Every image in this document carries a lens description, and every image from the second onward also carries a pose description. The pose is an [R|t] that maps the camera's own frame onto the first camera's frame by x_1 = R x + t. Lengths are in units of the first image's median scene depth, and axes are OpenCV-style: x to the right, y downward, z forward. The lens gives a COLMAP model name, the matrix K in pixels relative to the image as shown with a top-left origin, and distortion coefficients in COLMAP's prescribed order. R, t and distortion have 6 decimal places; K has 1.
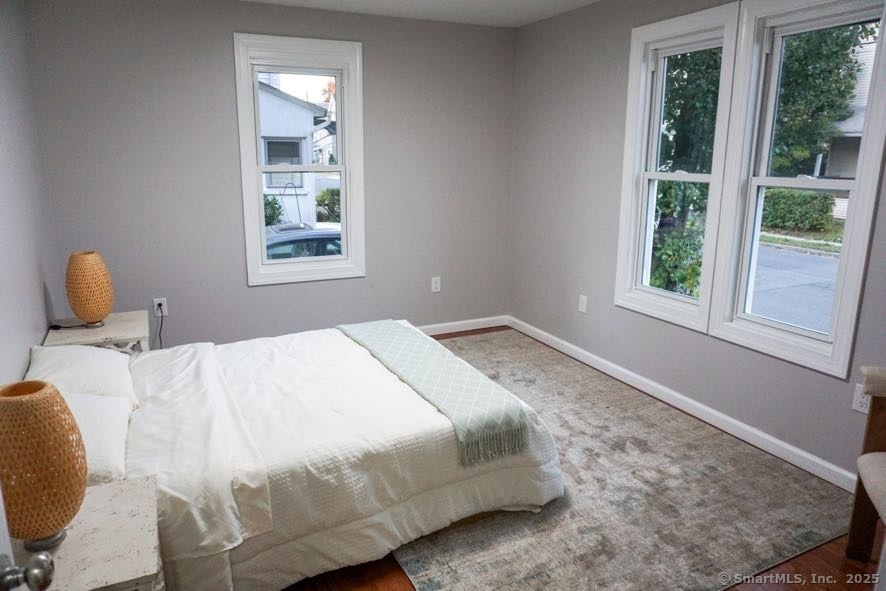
lens RADIAL K [[620.3, 0, 443.0], [0, 620.3, 295.5], [0, 0, 1]] dist [-0.035379, 0.043753]
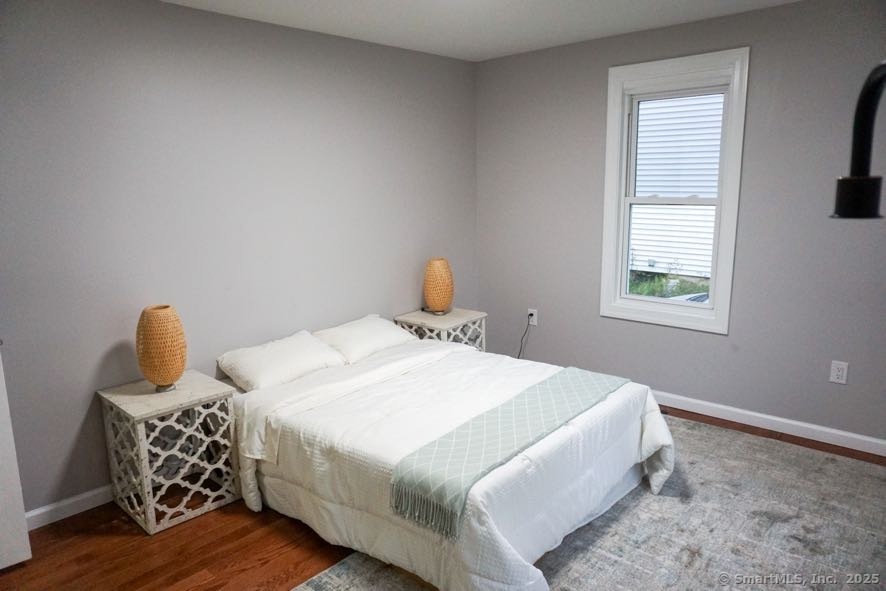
lens RADIAL K [[623.1, 0, 443.0], [0, 623.1, 295.5], [0, 0, 1]] dist [-0.040193, 0.000135]
pose [[0.335039, 0.155366, -0.929306, 0.707643], [-0.195459, 0.976315, 0.092757, -0.120299], [0.921707, 0.150564, 0.357472, 0.535321]]
